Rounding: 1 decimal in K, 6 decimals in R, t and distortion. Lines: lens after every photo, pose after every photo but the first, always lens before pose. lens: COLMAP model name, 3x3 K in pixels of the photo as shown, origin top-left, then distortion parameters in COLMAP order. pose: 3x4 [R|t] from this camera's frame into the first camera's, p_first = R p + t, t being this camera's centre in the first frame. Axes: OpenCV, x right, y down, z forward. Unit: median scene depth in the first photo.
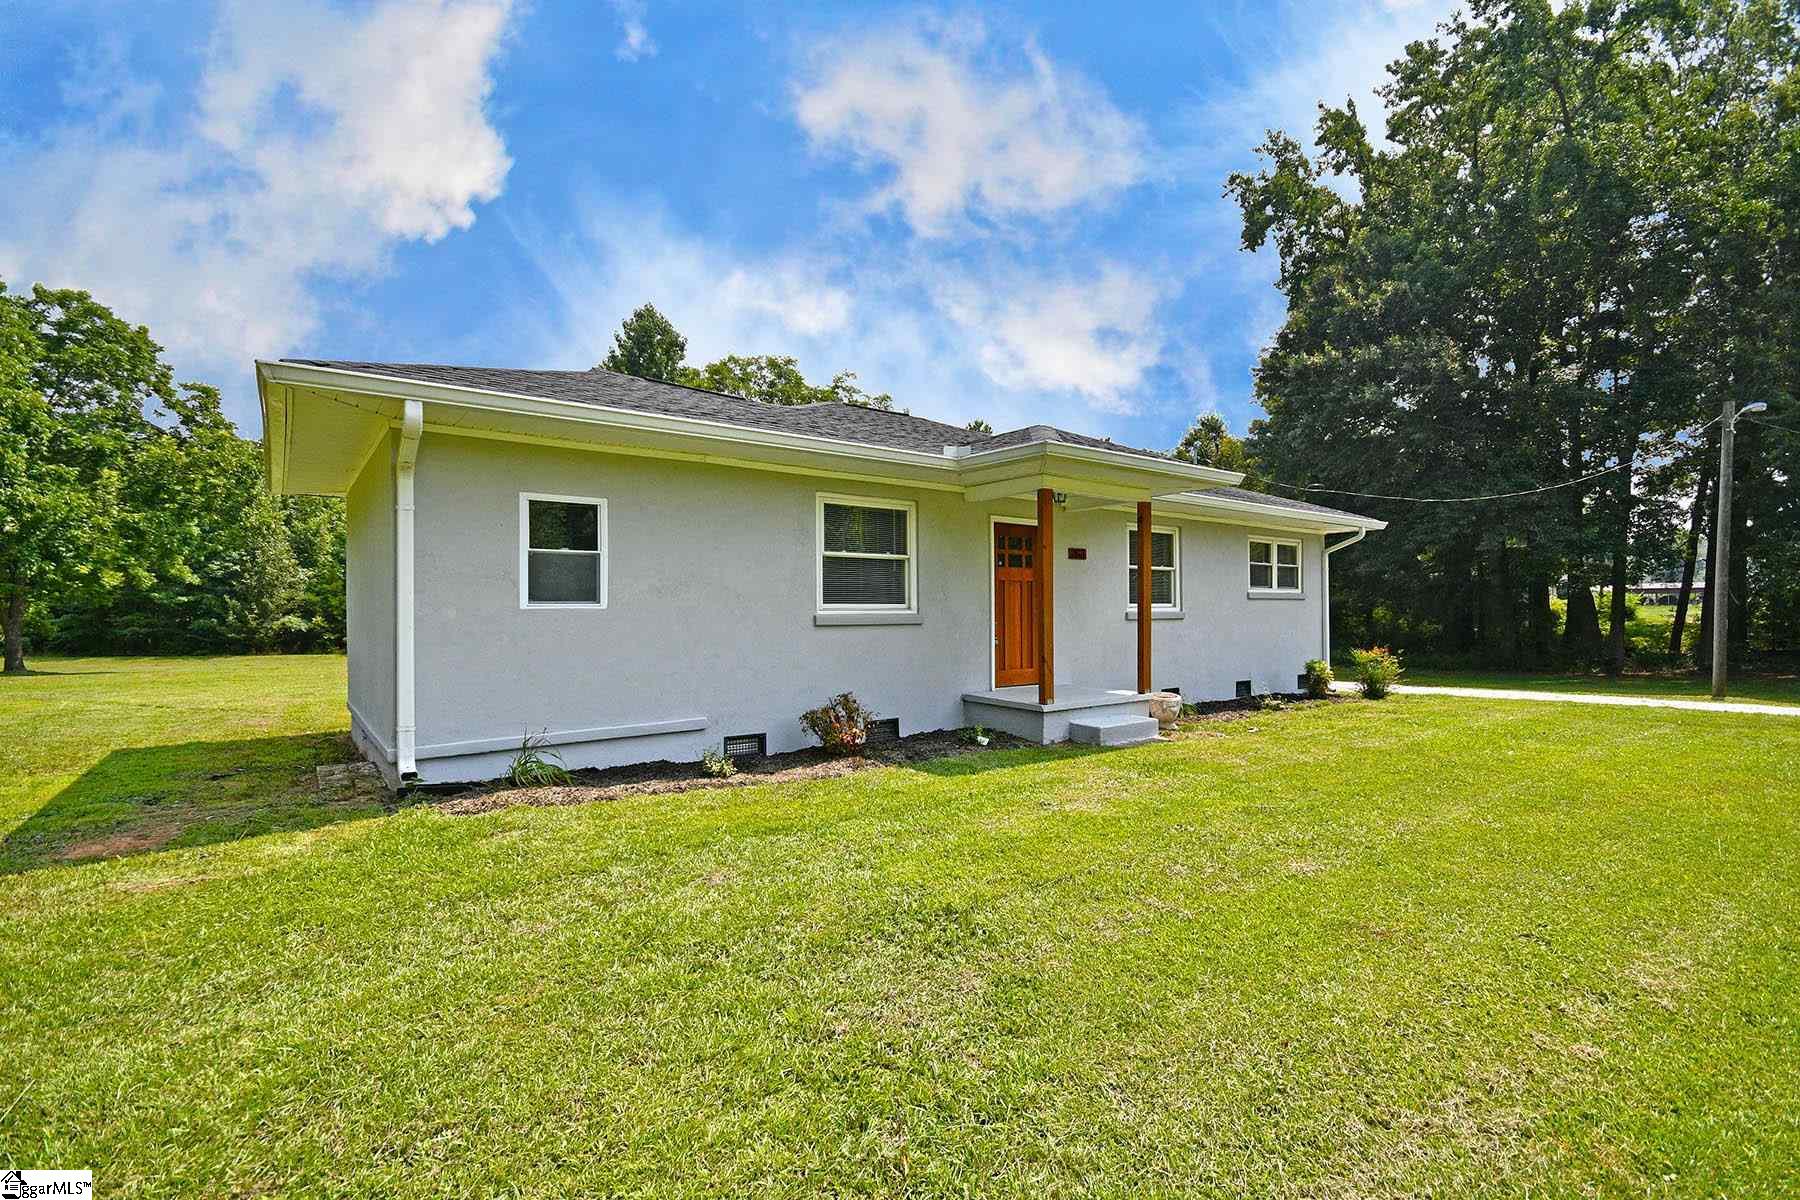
lens RADIAL K [[818.9, 0, 900.3], [0, 818.9, 606.3], [0, 0, 1]] dist [-0.011732, -0.000684]
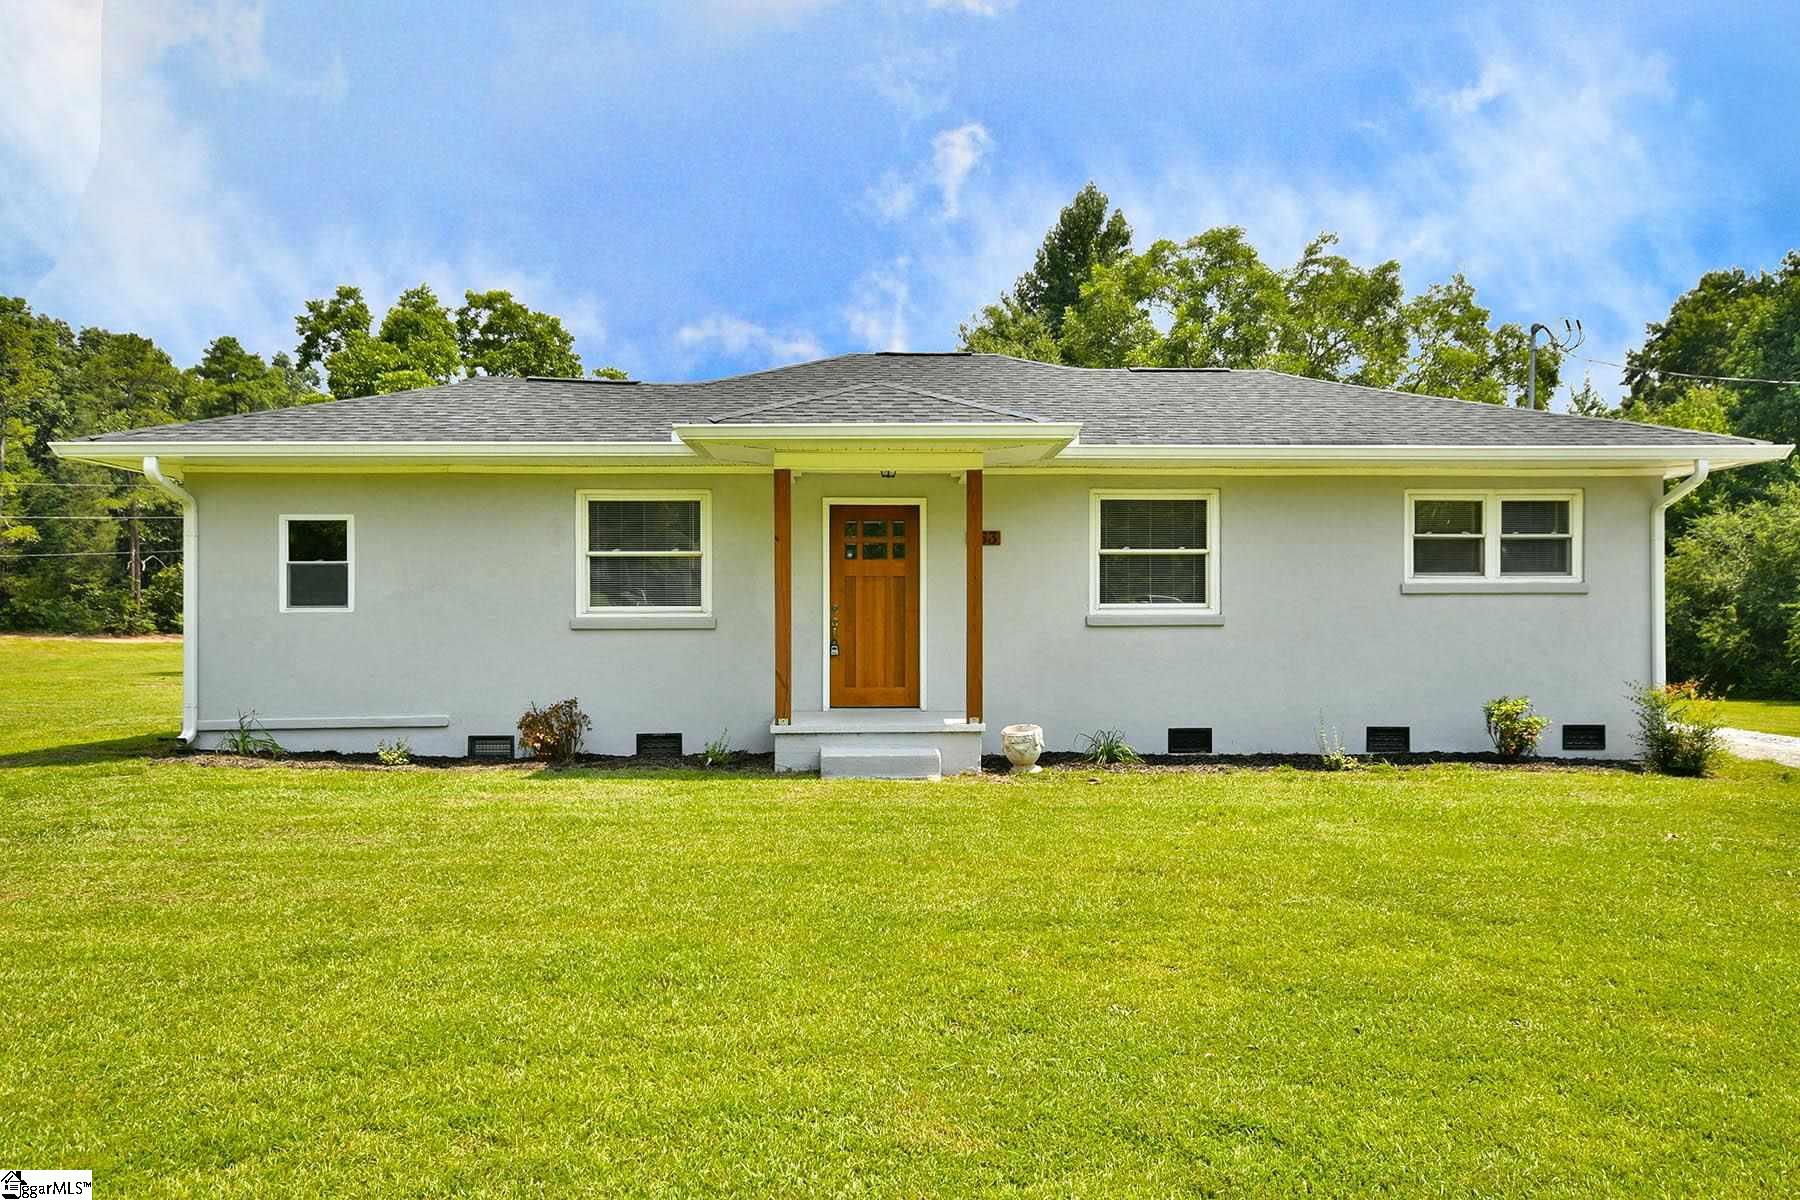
lens RADIAL K [[1281.8, 0, 900.8], [0, 1281.8, 603.6], [0, 0, 1]] dist [0.044836, 0.000332]
pose [[0.813651, -0.005120, -0.581331, 1.009158], [0.003904, 0.999987, -0.003344, 0.000105], [0.581340, 0.000452, 0.813661, -0.008227]]
